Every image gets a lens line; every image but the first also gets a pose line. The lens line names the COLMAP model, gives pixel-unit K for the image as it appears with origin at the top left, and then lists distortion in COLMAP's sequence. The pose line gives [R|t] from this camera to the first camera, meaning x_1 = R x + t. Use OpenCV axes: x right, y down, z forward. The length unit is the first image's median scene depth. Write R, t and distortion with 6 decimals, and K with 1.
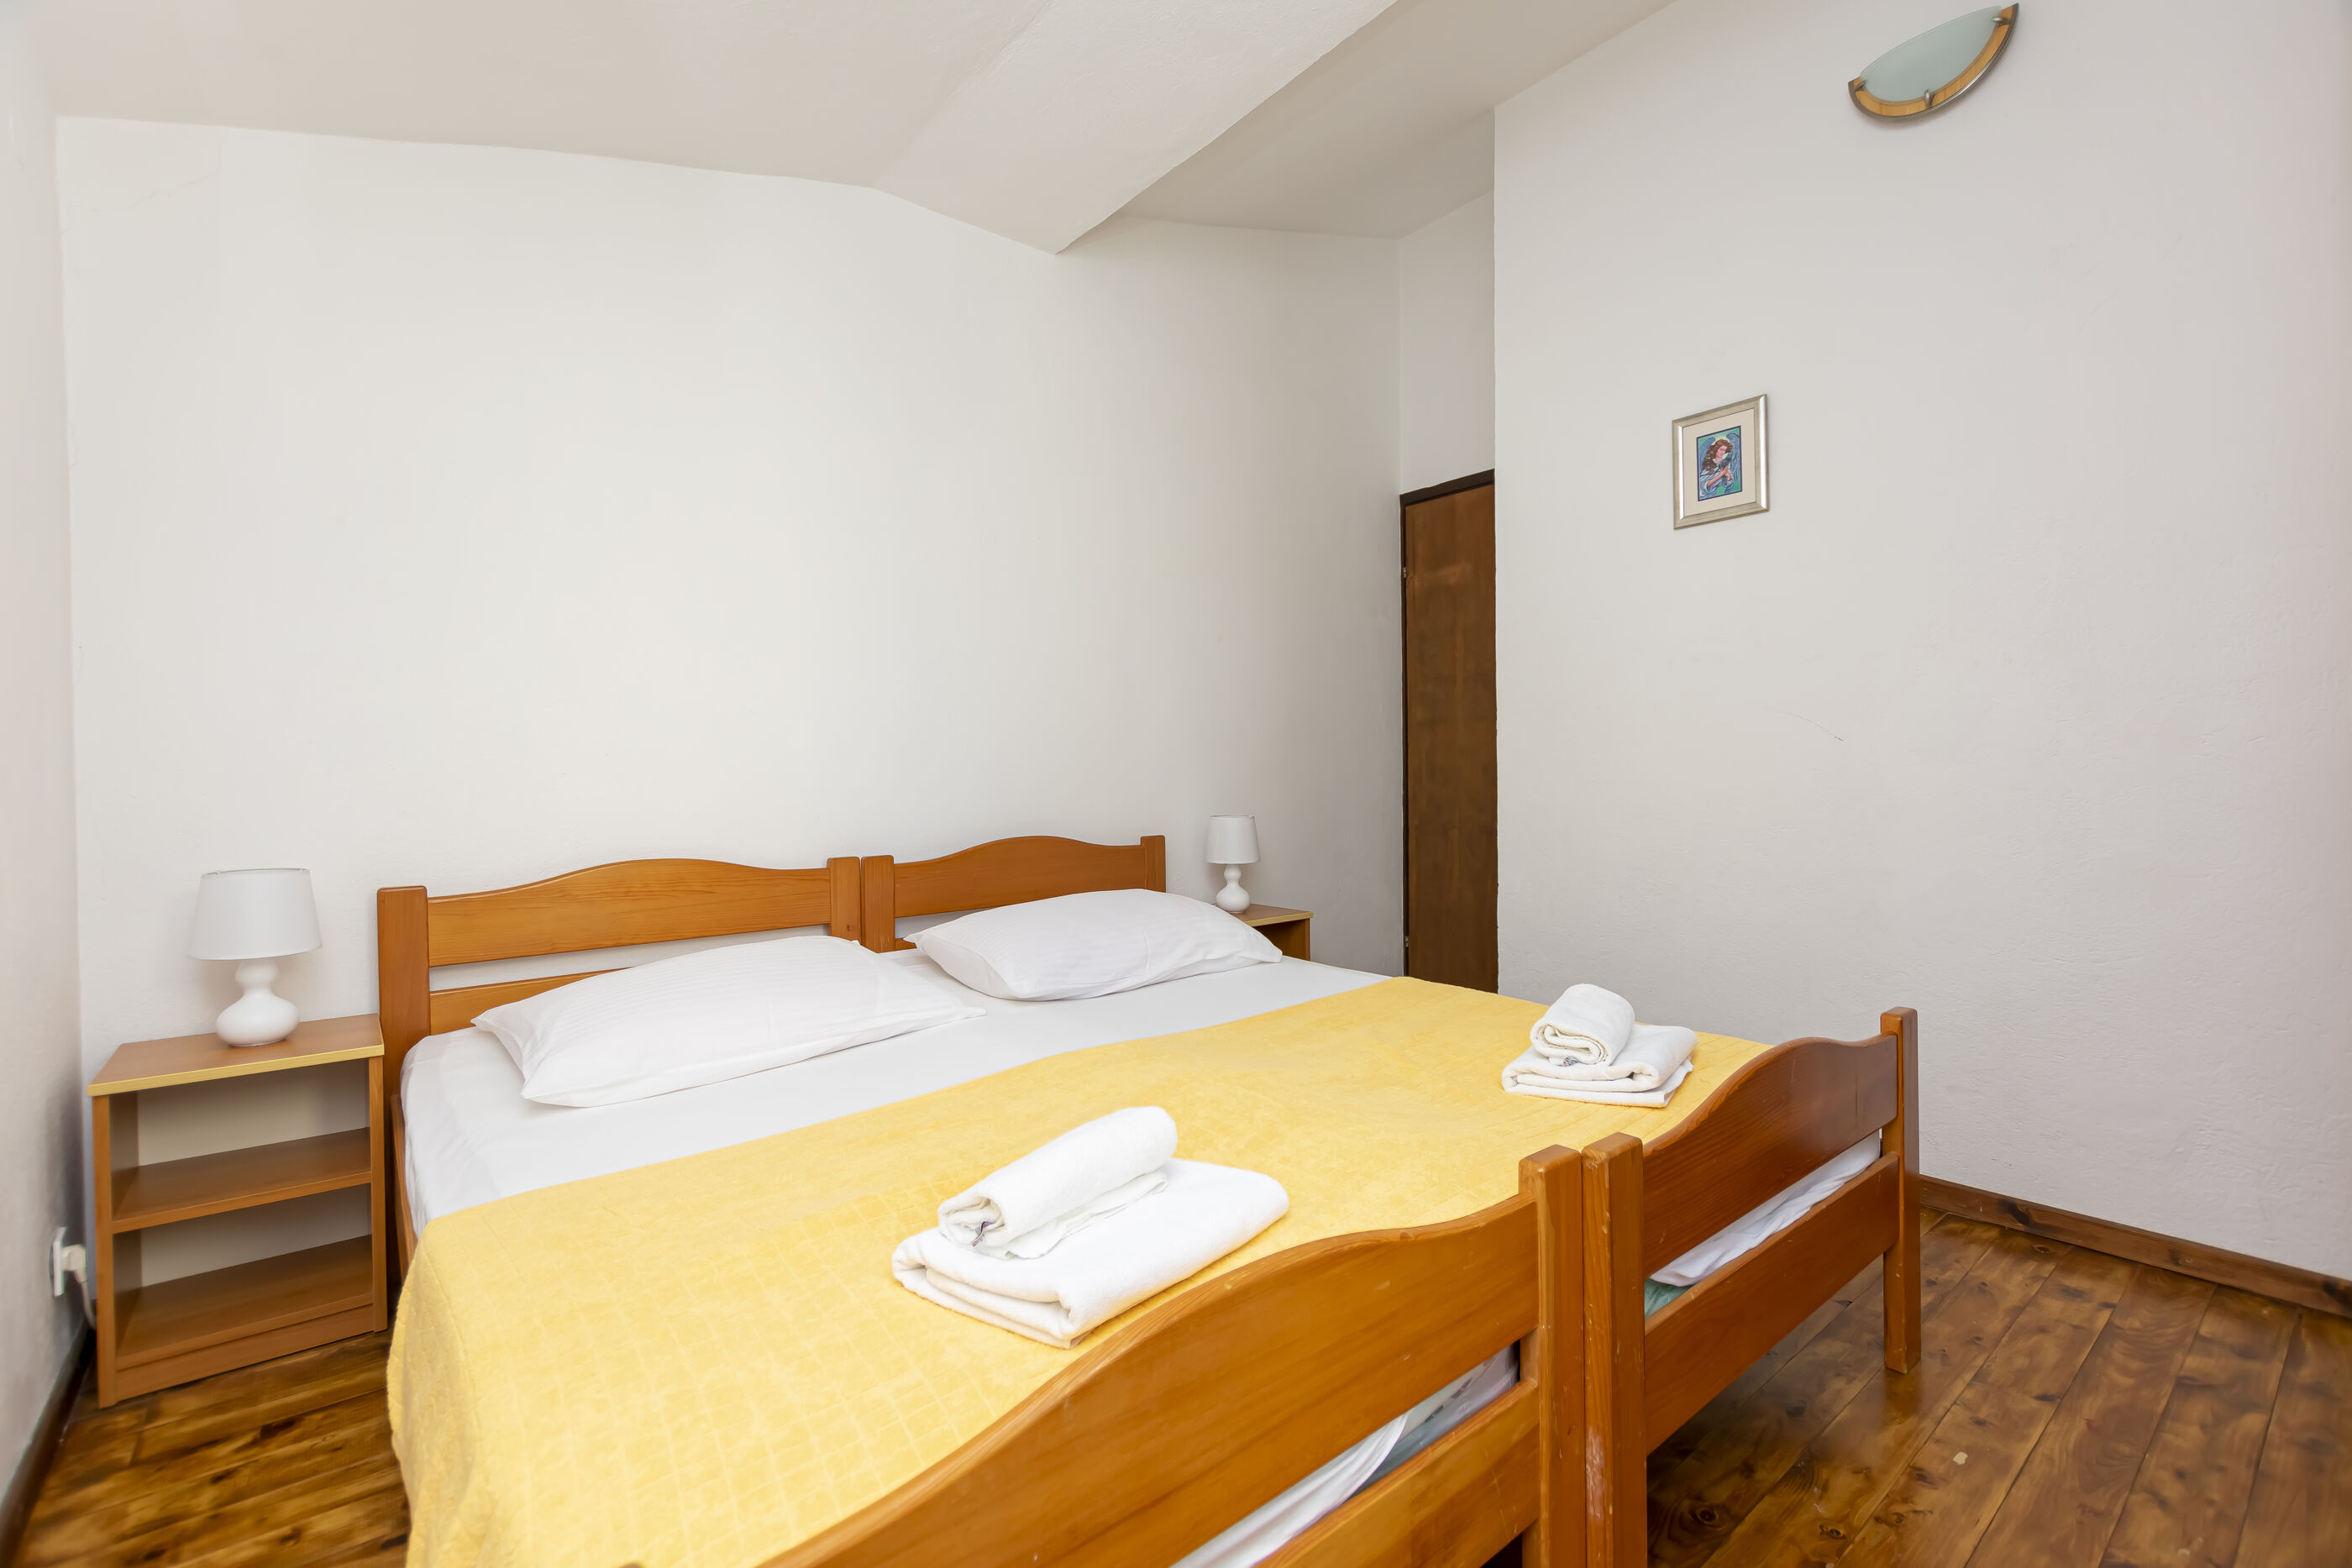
lens RADIAL K [[1016.1, 0, 1164.8], [0, 1016.1, 785.3], [0, 0, 1]] dist [0.000433, -0.000839]
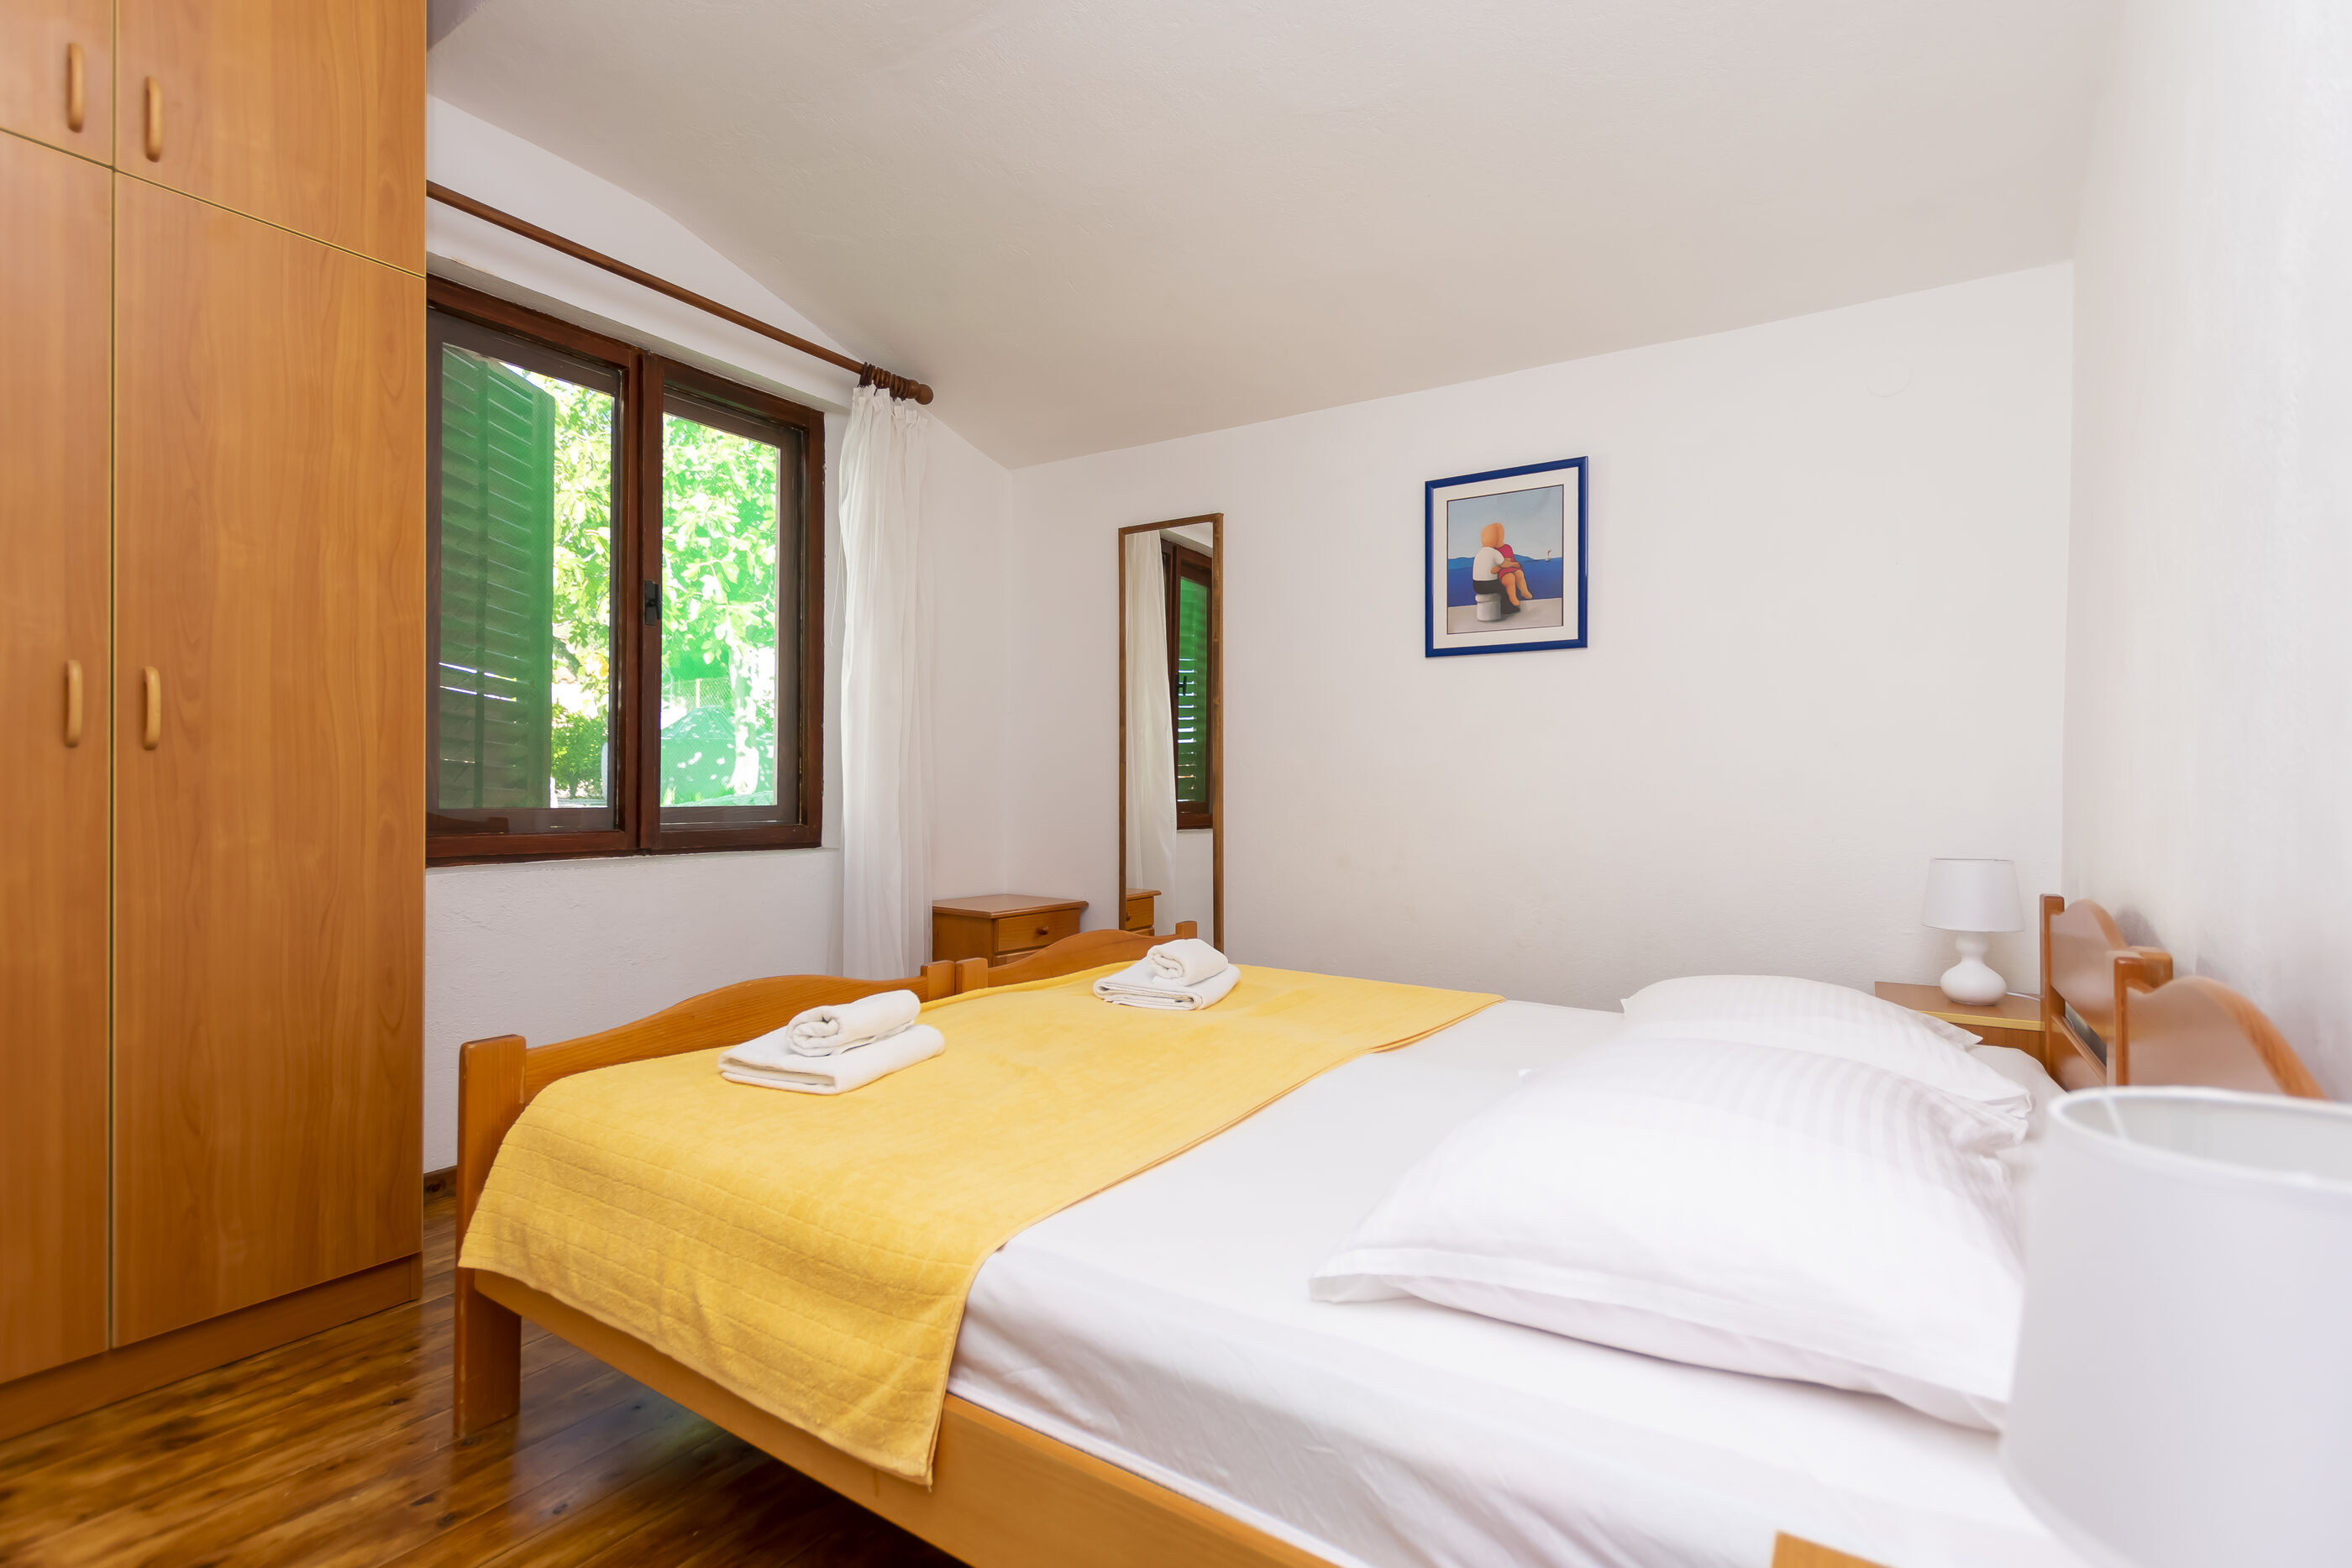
lens RADIAL K [[1016.1, 0, 1164.8], [0, 1016.1, 785.3], [0, 0, 1]] dist [0.000433, -0.000839]
pose [[-0.947926, 0.001426, -0.318487, 0.455355], [0.000436, 0.999995, 0.003179, -0.008931], [0.318490, 0.002875, -0.947922, 2.131098]]
